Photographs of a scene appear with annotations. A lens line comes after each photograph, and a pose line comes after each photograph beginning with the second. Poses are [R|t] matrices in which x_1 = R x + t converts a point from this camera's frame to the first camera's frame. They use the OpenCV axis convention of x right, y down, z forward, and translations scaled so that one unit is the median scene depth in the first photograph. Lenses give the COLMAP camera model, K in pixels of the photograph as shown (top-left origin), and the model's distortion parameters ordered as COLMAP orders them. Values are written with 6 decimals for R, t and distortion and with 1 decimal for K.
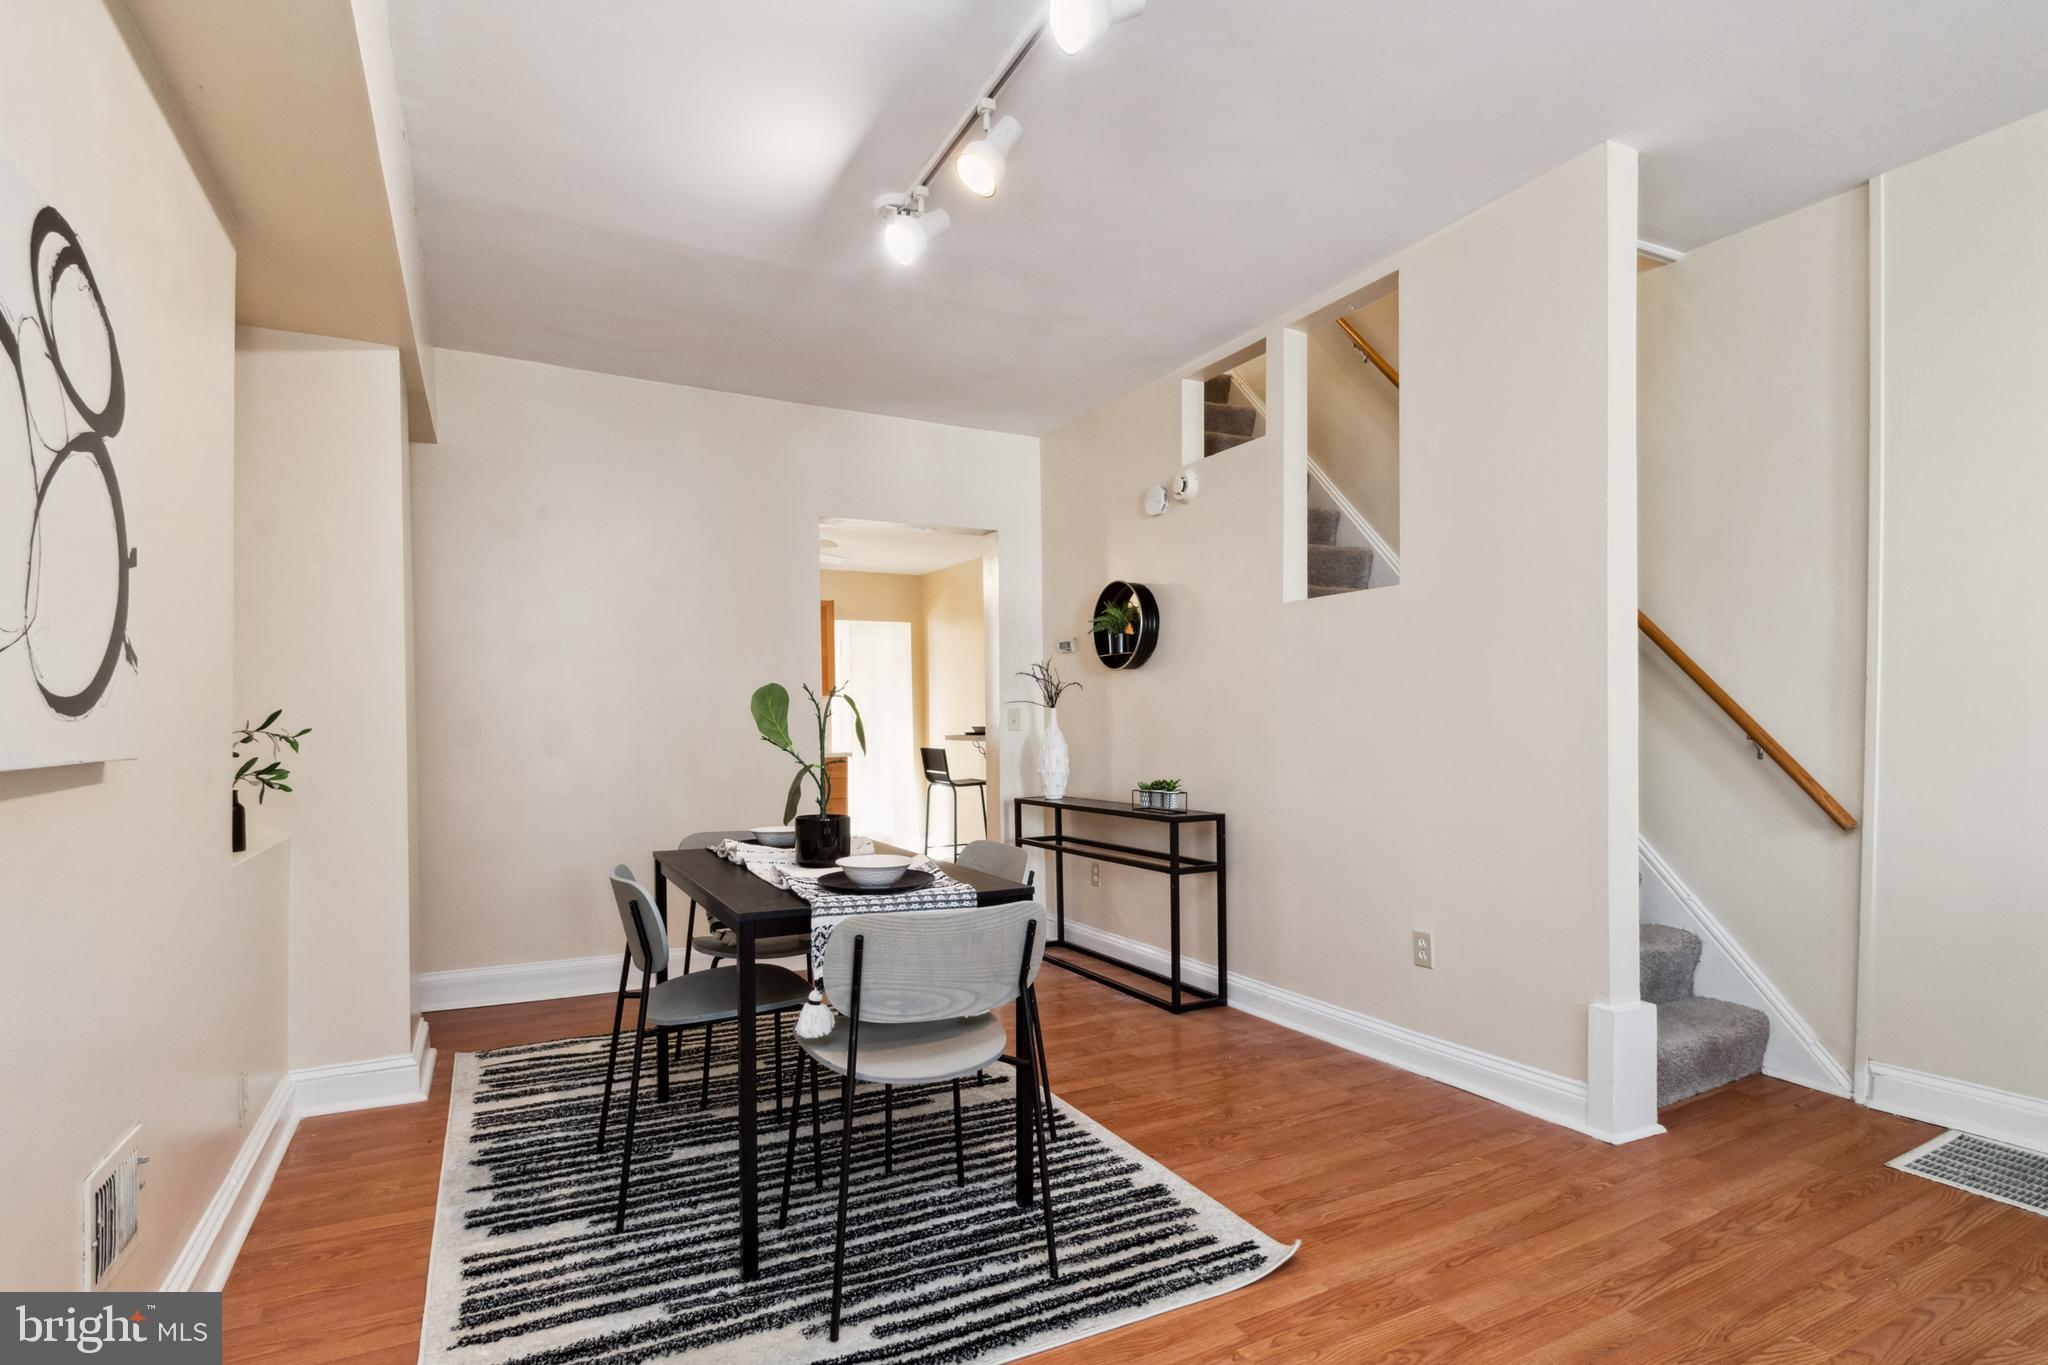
lens RADIAL K [[1005.6, 0, 1025.3], [0, 1005.6, 731.3], [0, 0, 1]] dist [-0.001703, -0.000470]
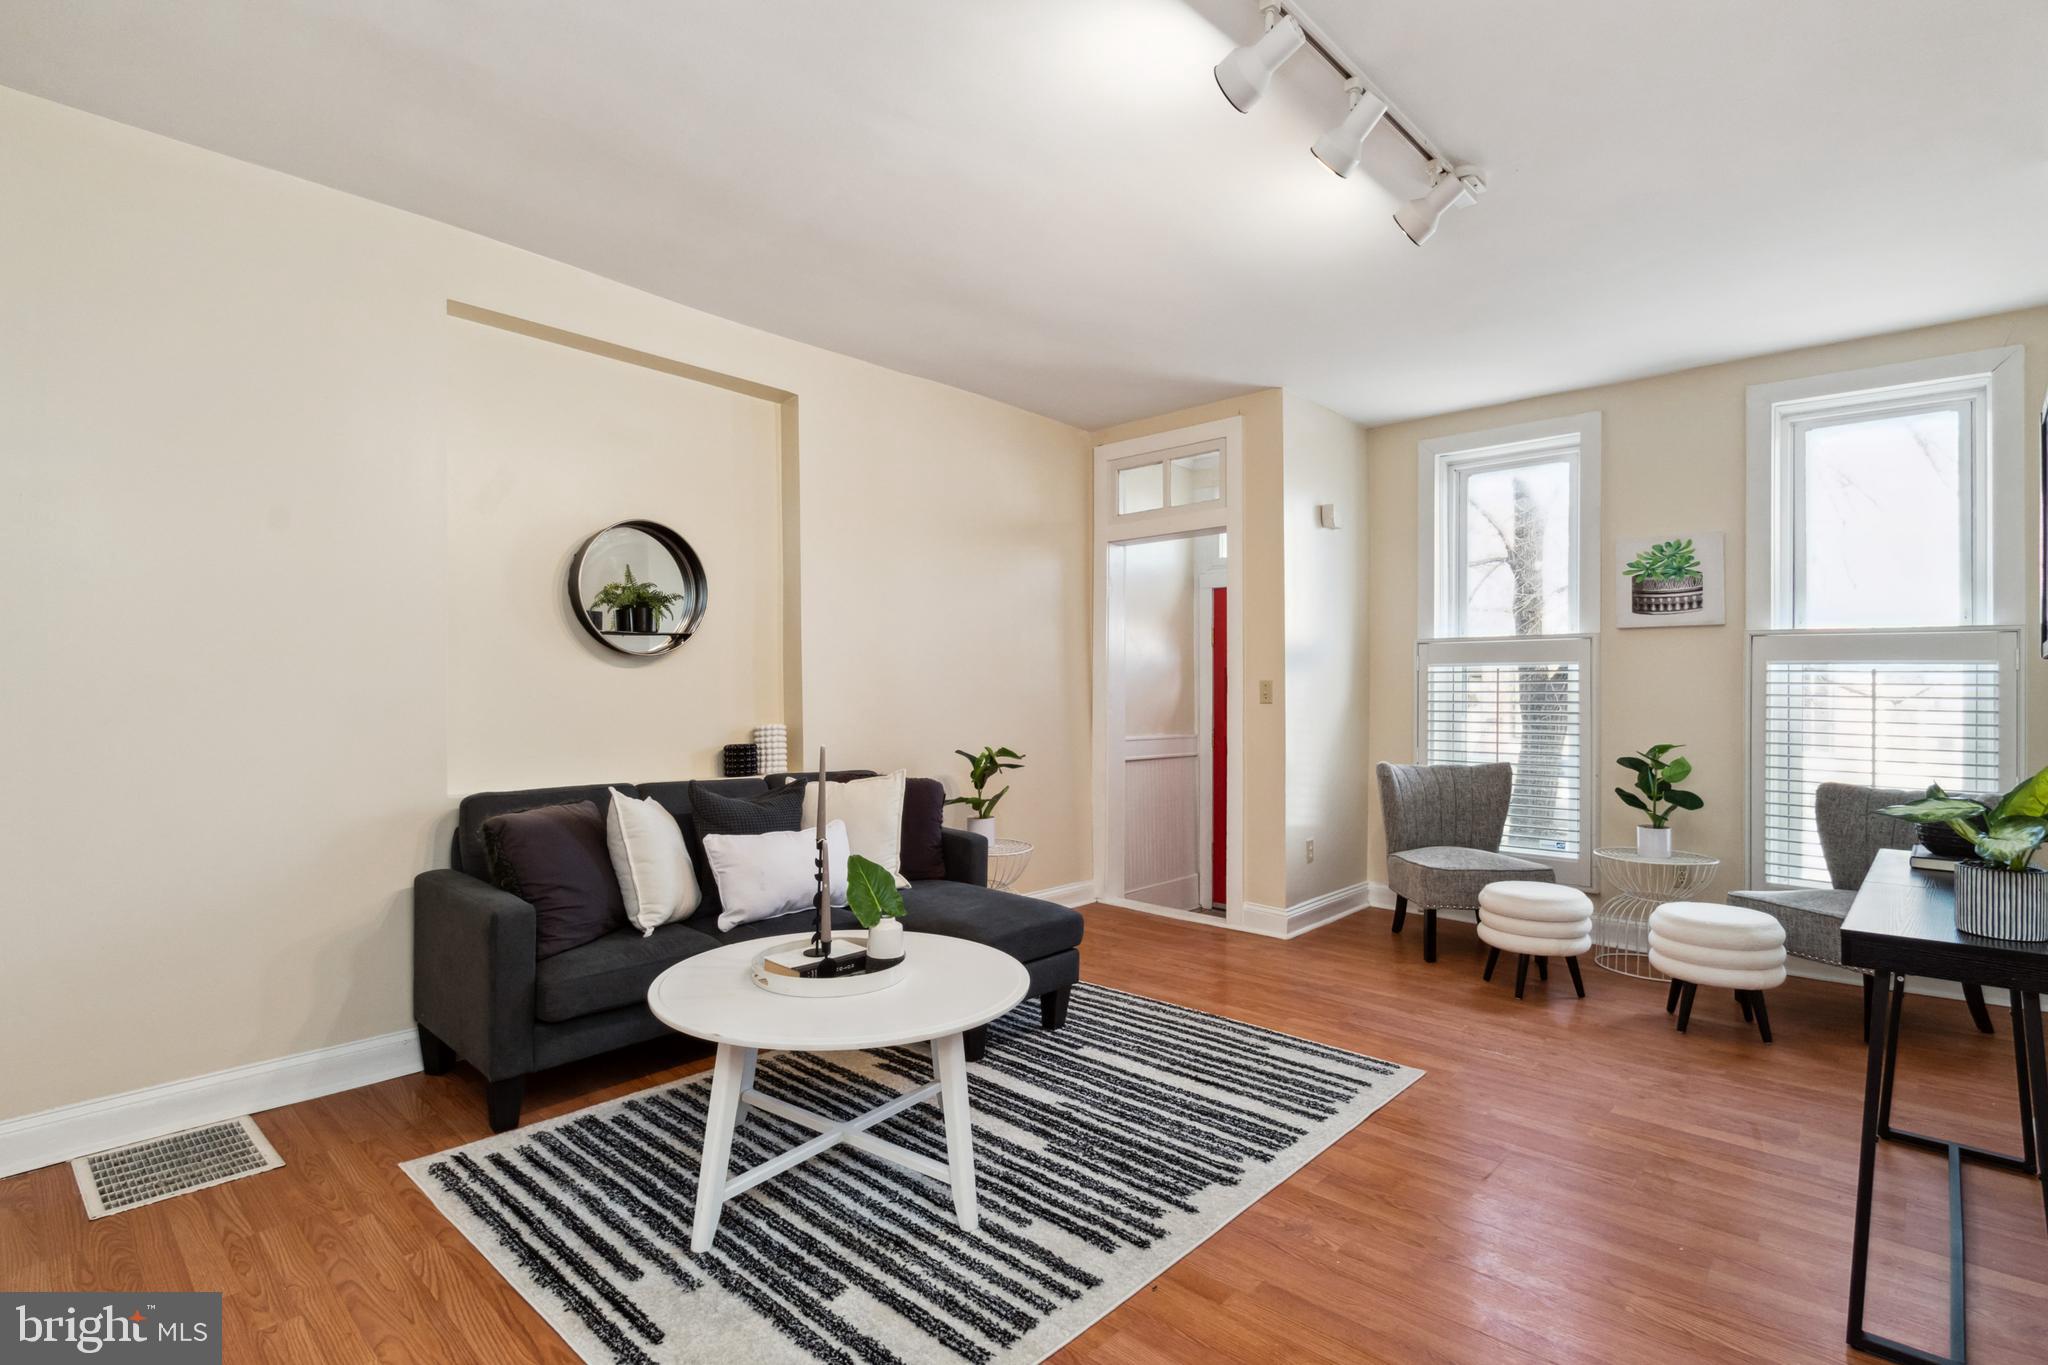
lens RADIAL K [[978.5, 0, 1029.2], [0, 978.5, 675.9], [0, 0, 1]] dist [0.006189, -0.000116]
pose [[-0.335075, 0.019178, 0.941996, -0.174661], [0.004333, 0.999814, -0.018813, -0.022252], [-0.942182, -0.002222, -0.335095, 0.342506]]
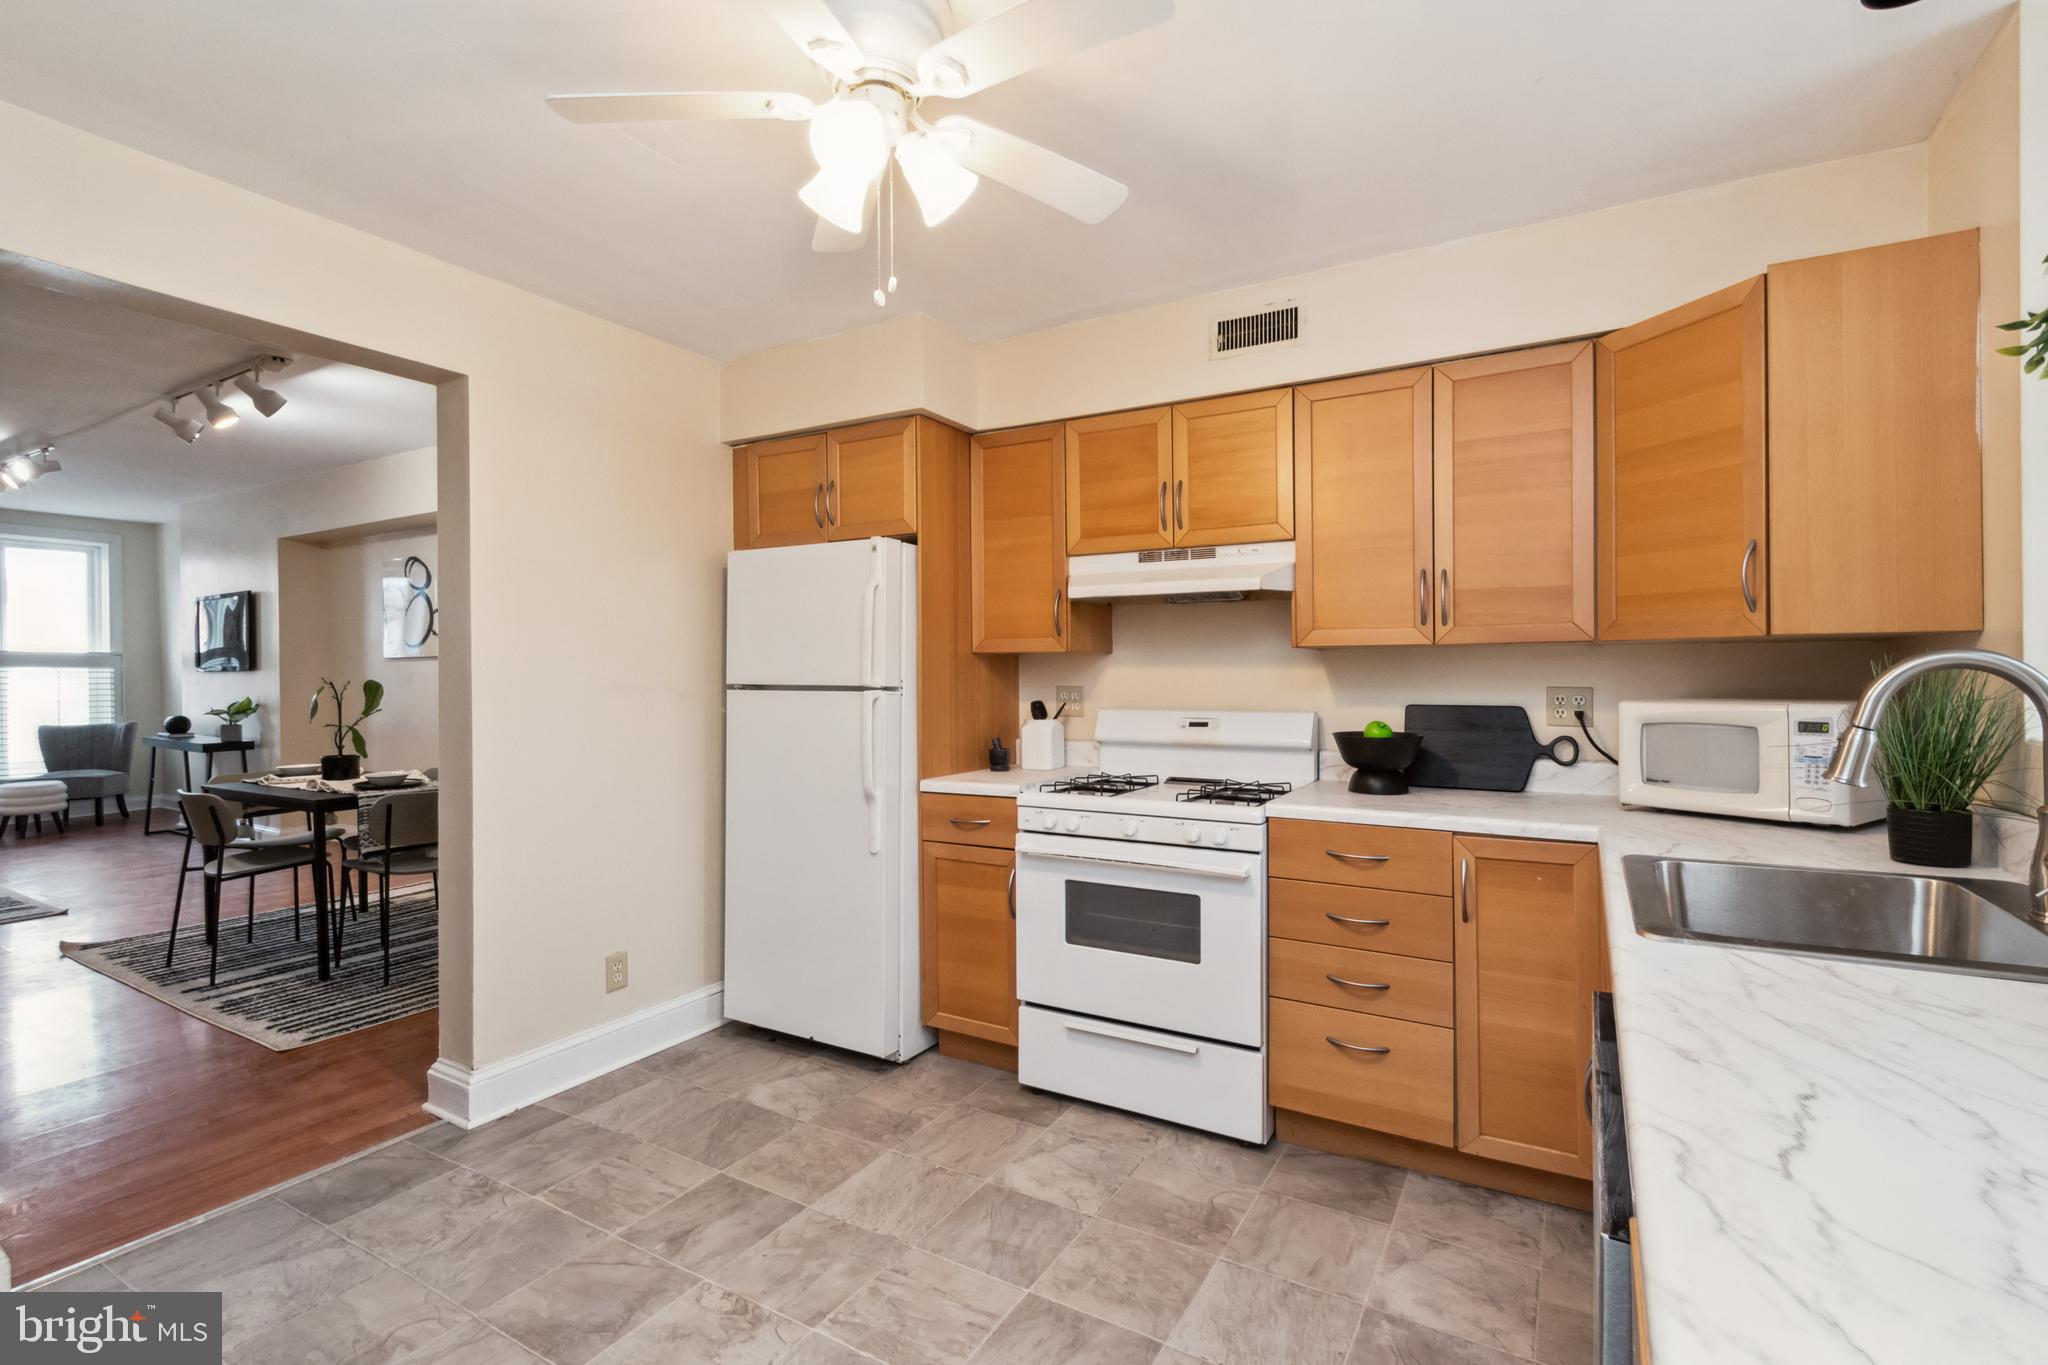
lens RADIAL K [[929.2, 0, 1024.0], [0, 929.2, 682.5], [0, 0, 1]] dist [0.000068, -0.000664]
pose [[-0.853697, 0.021871, -0.520311, -0.289942], [0.009976, 0.999621, 0.025650, -0.053478], [0.520675, 0.016707, -0.853592, 2.207942]]
